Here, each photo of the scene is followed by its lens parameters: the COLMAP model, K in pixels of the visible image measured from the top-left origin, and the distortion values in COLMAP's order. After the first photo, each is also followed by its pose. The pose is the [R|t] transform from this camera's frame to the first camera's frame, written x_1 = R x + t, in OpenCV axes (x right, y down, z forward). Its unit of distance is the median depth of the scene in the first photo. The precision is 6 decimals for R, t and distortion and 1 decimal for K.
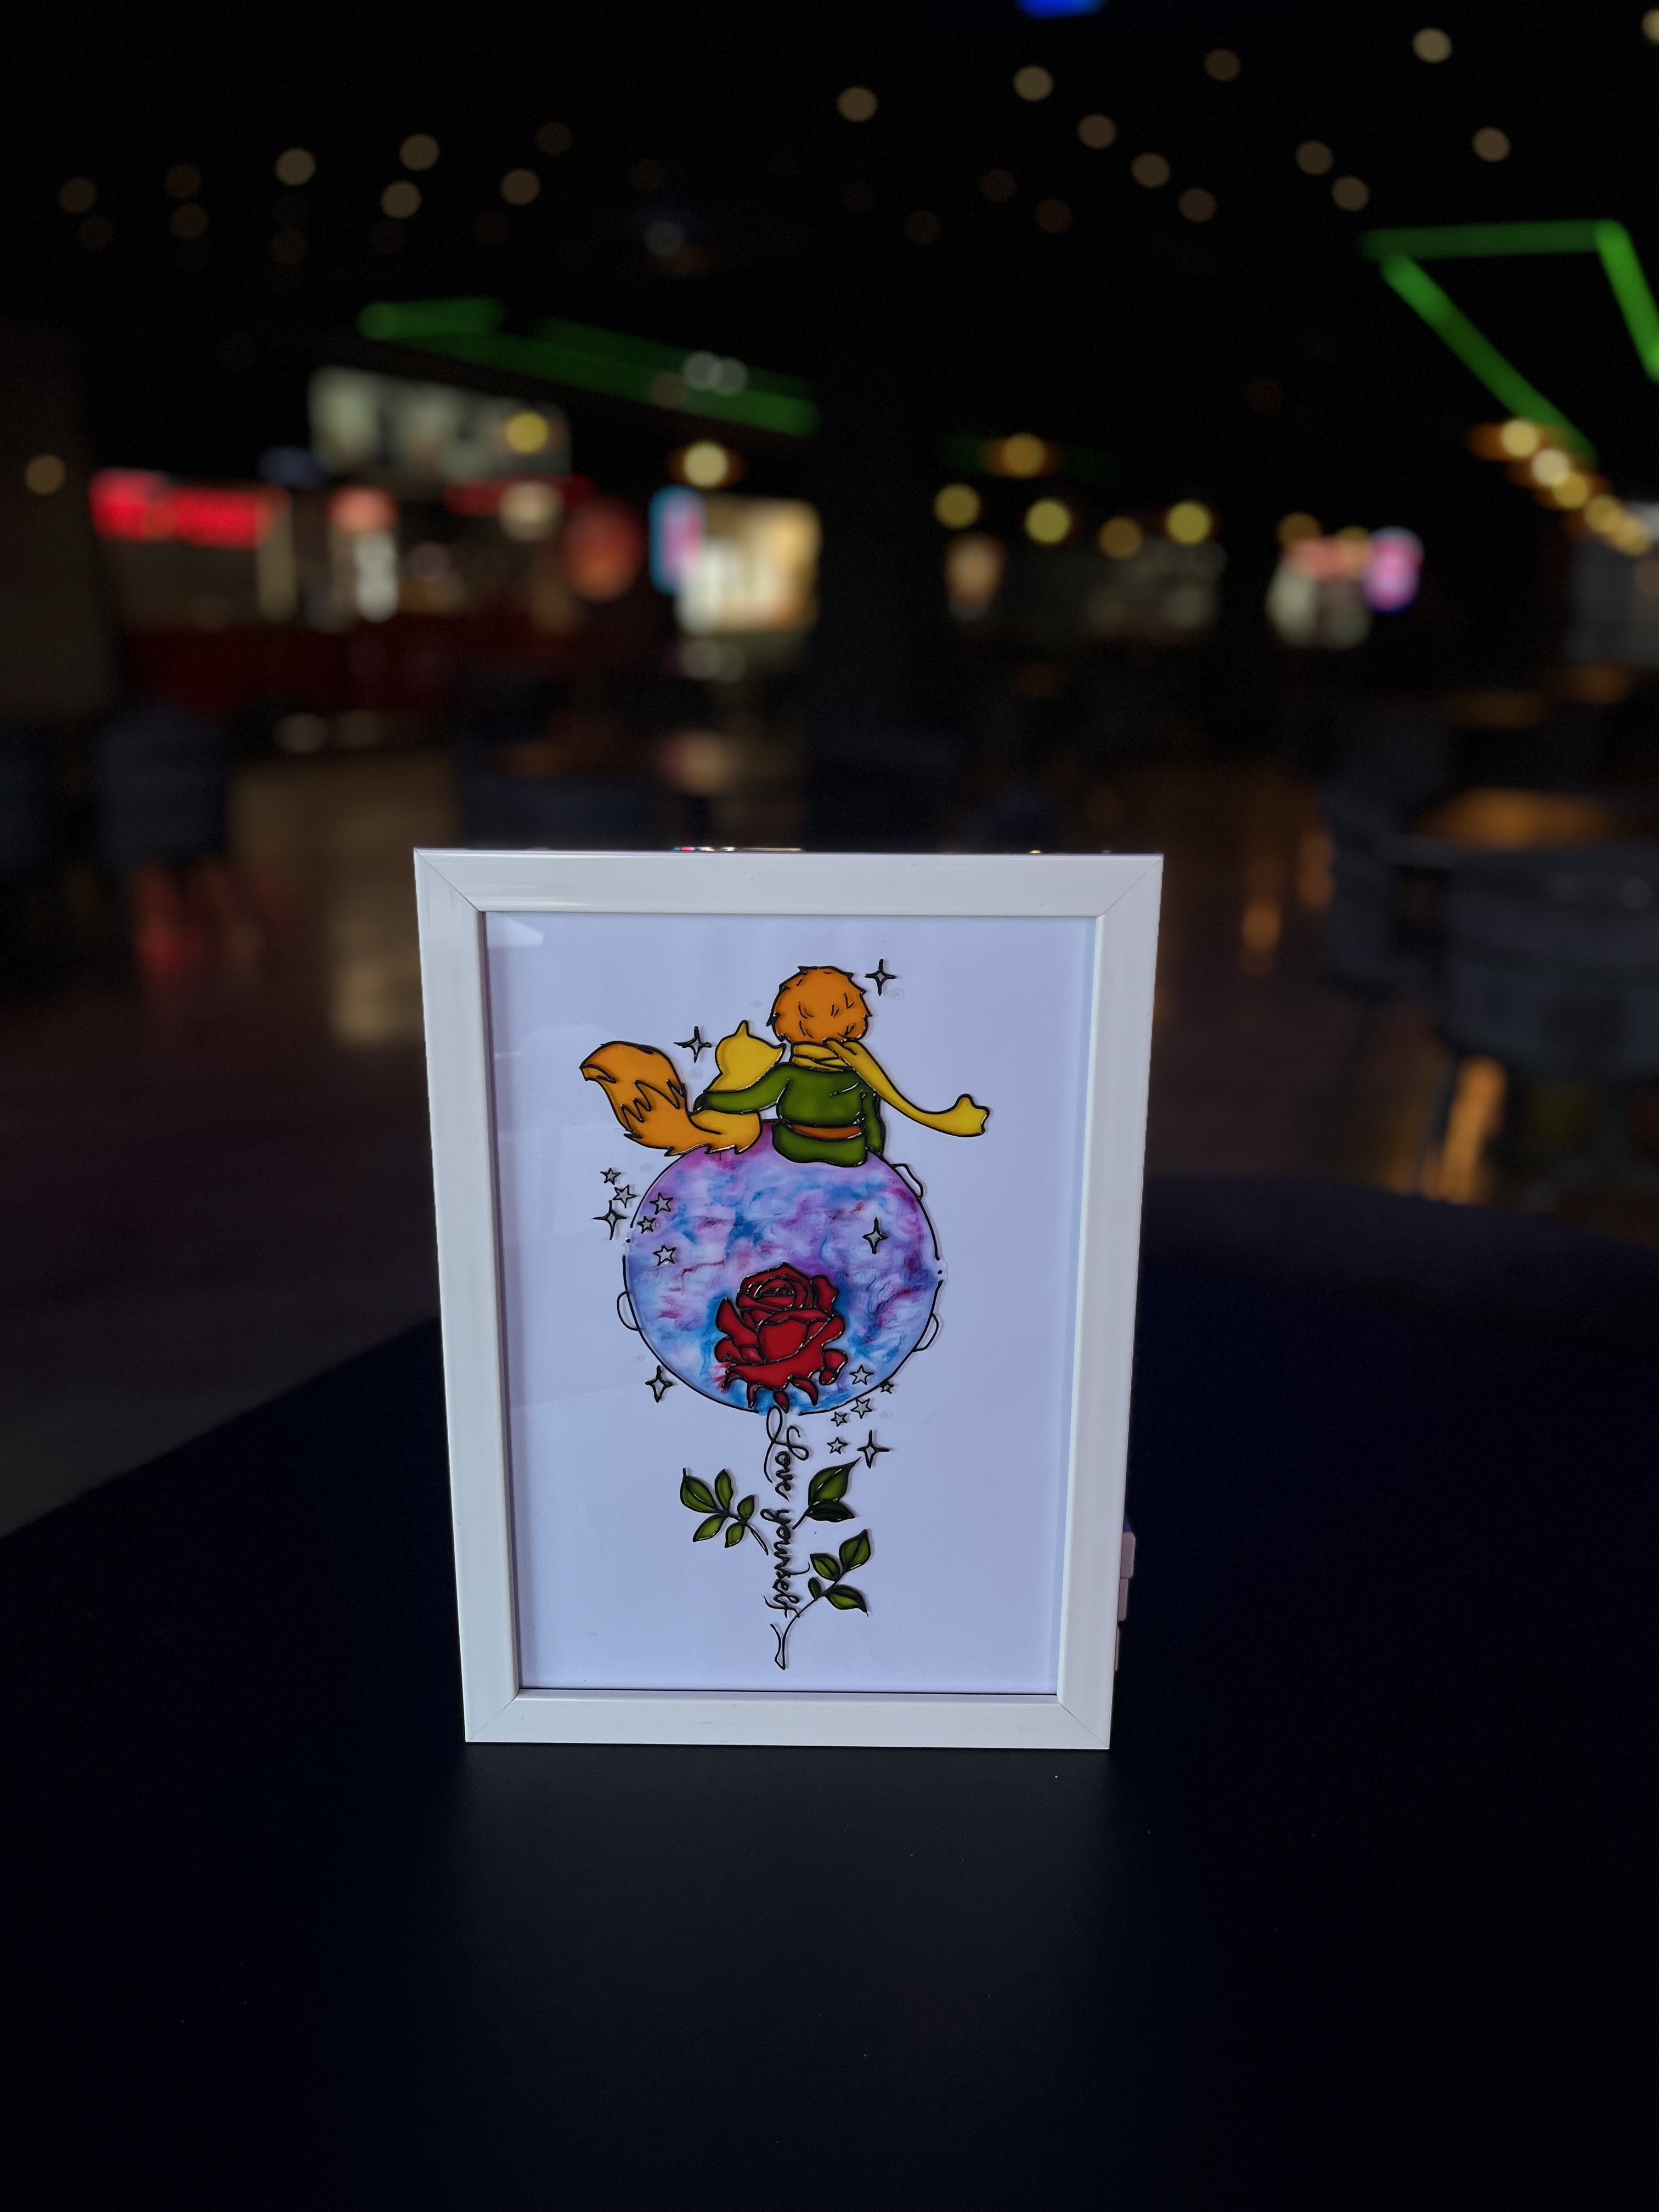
lens RADIAL K [[1691.6, 0, 832.6], [0, 1691.6, 1101.9], [0, 0, 1]] dist [0.015863, -0.019110]
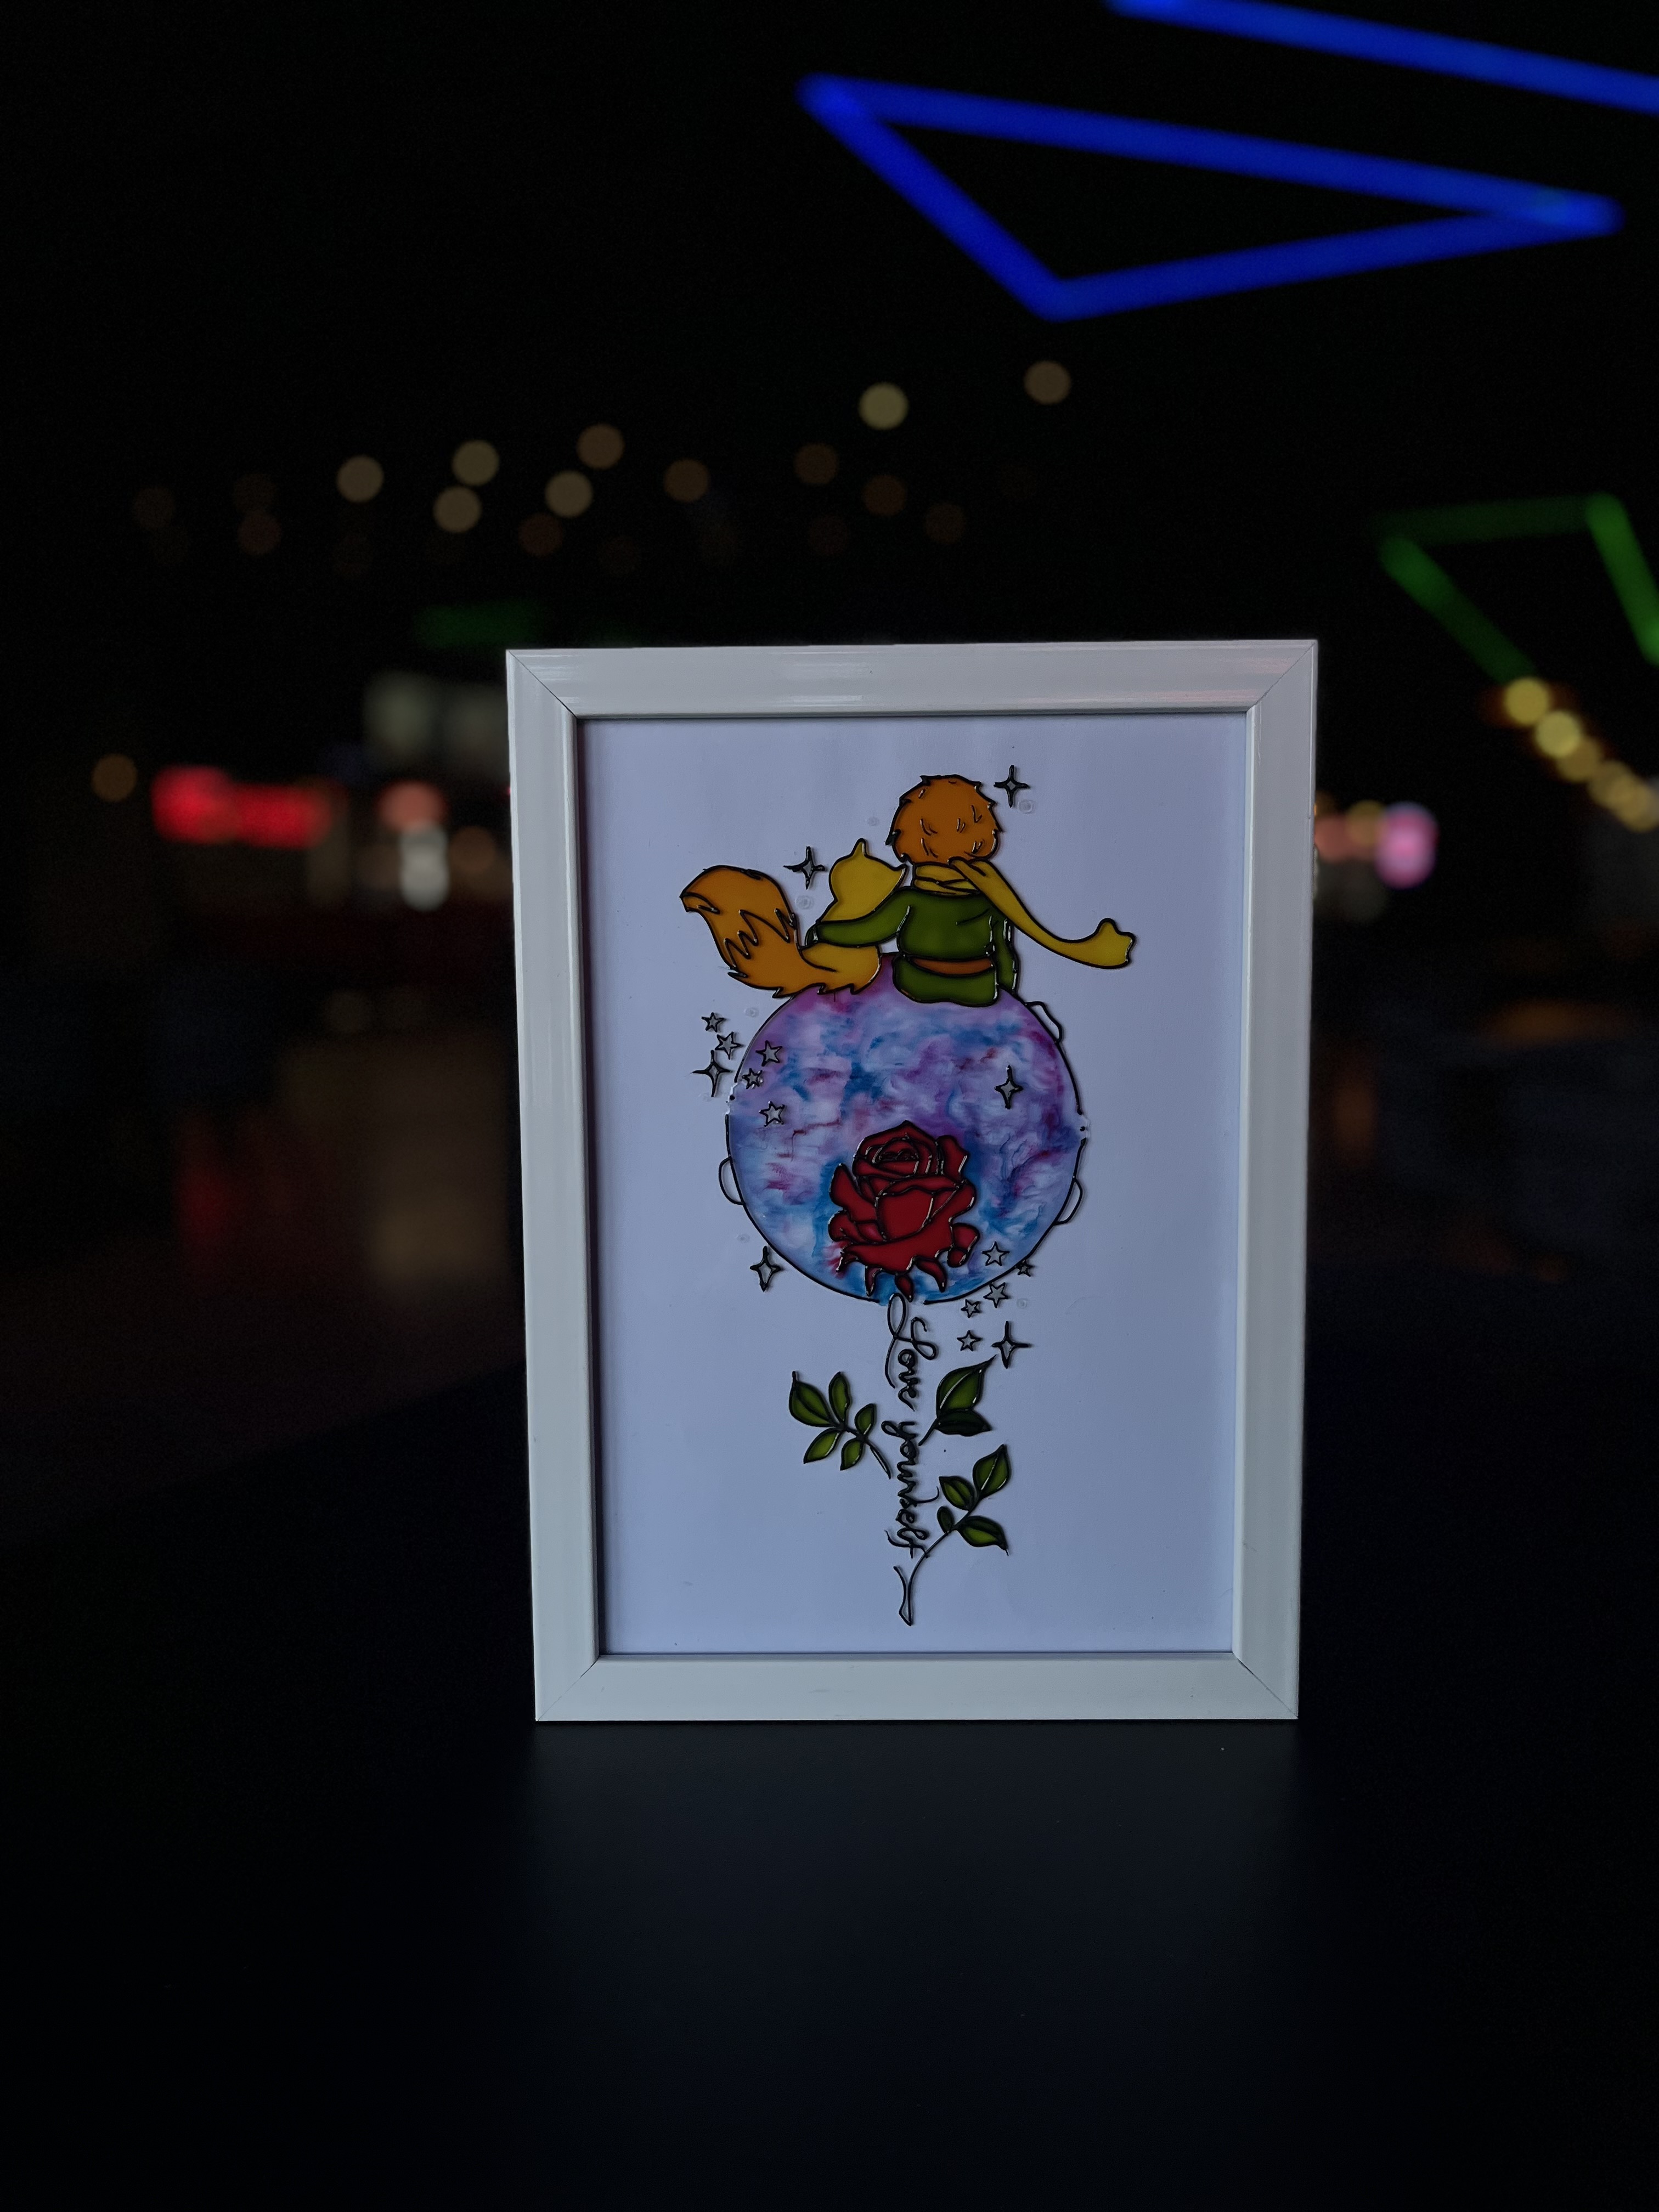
lens RADIAL K [[1691.6, 0, 822.7], [0, 1691.6, 1108.2], [0, 0, 1]] dist [0.015863, -0.019110]
pose [[0.999631, -0.015800, -0.022113, -0.052604], [0.011811, 0.985353, -0.170115, 0.236065], [0.024477, 0.169791, 0.985176, 0.121028]]
